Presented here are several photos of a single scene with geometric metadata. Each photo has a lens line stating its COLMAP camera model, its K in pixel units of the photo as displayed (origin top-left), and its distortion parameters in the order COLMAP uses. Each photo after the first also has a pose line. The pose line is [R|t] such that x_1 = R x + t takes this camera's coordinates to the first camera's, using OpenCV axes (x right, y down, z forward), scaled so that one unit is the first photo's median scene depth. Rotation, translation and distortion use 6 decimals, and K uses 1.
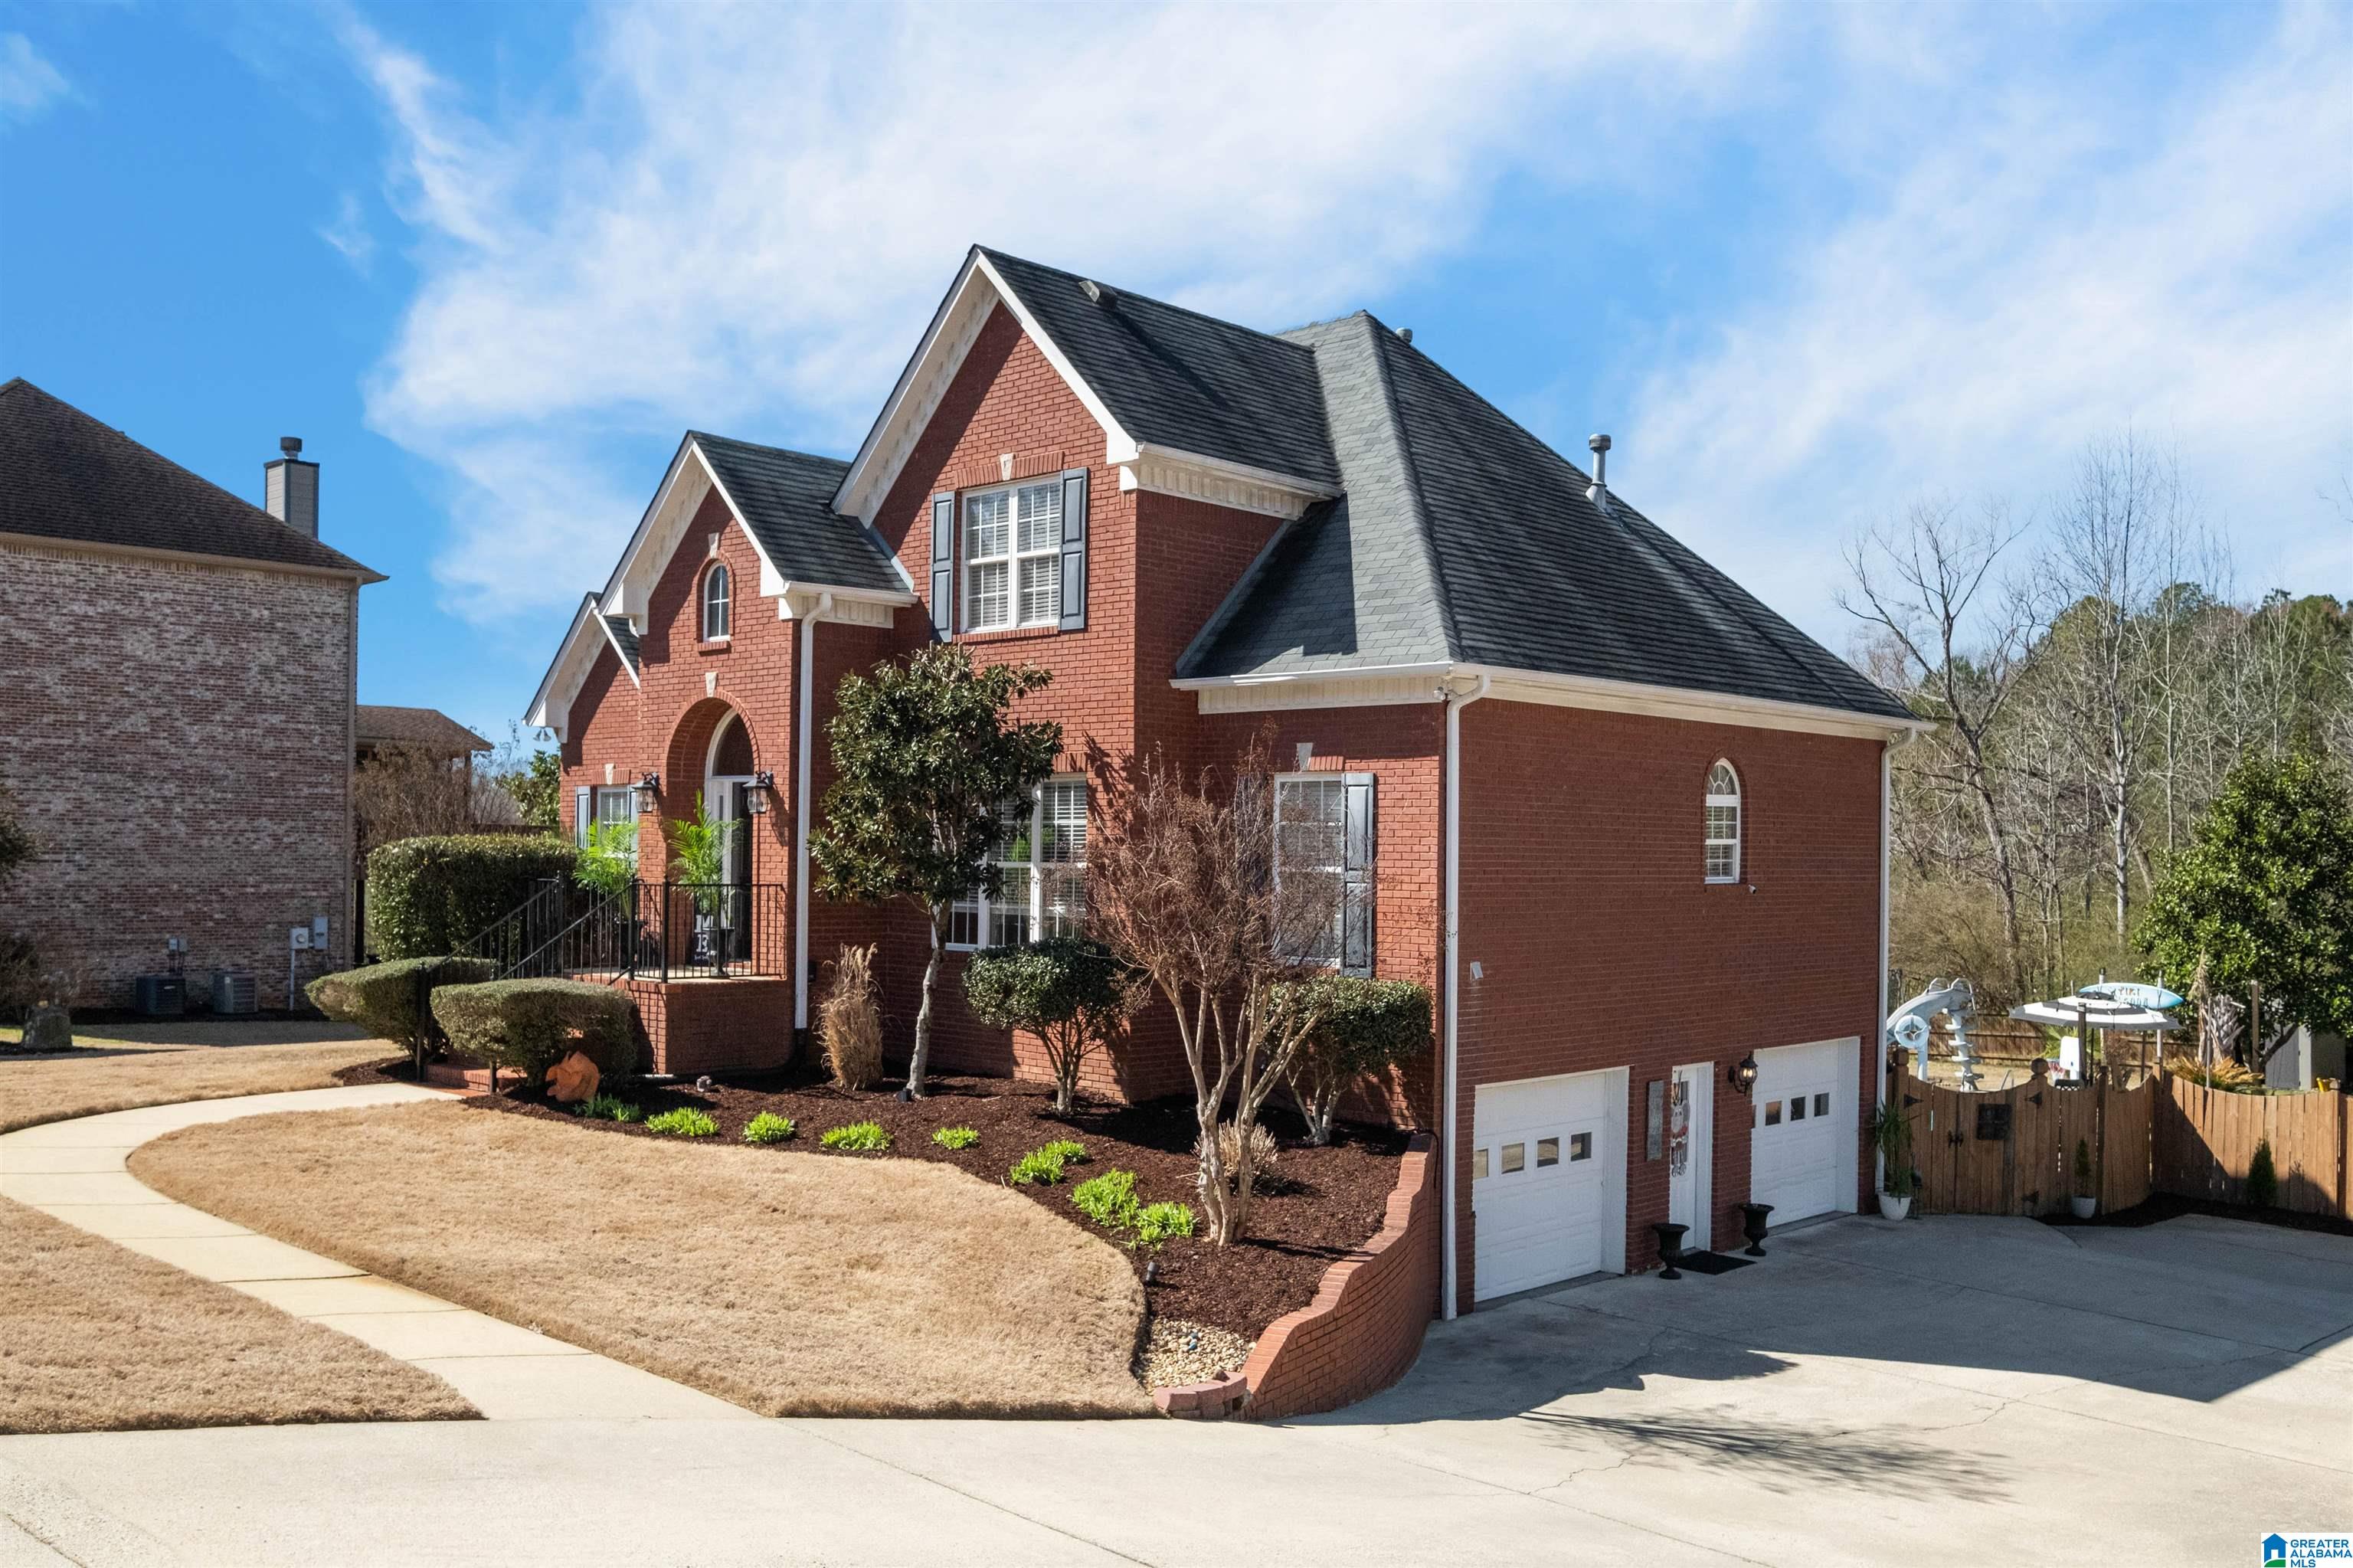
lens RADIAL K [[1997.2, 0, 1164.6], [0, 1997.2, 806.9], [0, 0, 1]] dist [-0.028317, 0.025701]
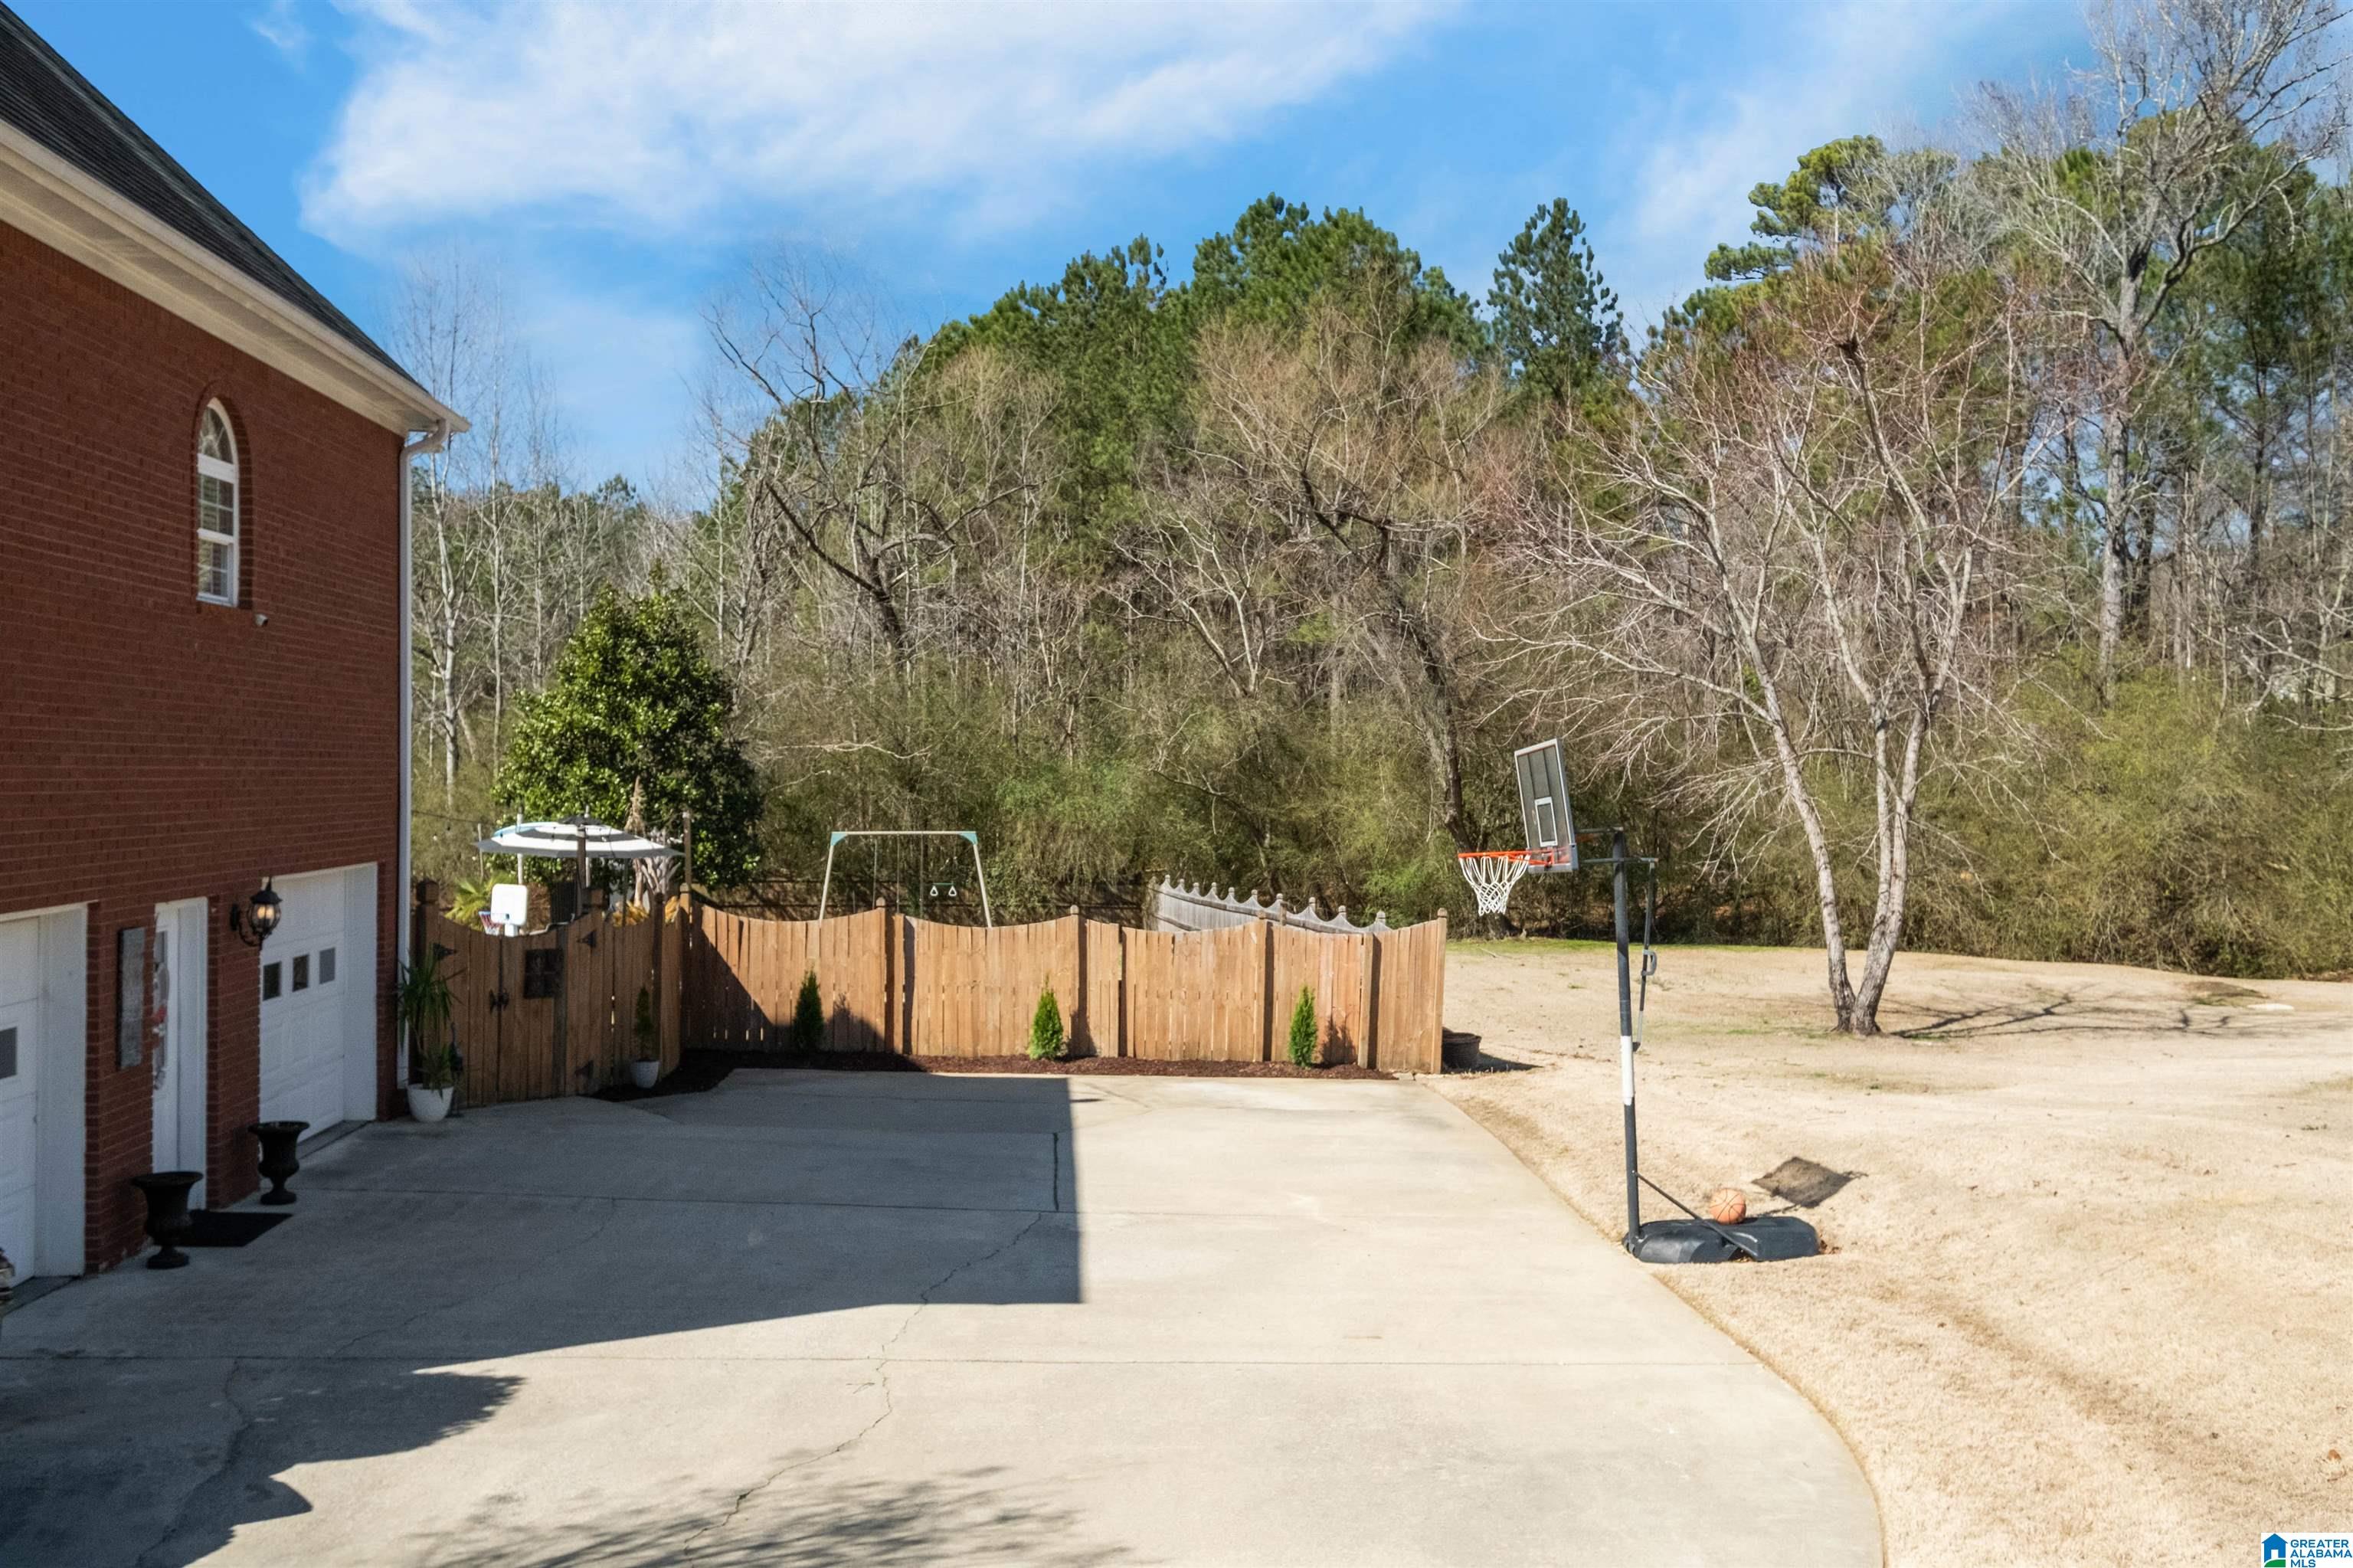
lens RADIAL K [[2055.2, 0, 1164.0], [0, 2055.2, 810.1], [0, 0, 1]] dist [0.033976, -0.004896]
pose [[0.671355, -0.021126, 0.740835, 0.005240], [-0.018606, 0.998798, 0.045343, 0.066939], [-0.740902, -0.044225, 0.670155, 0.361677]]
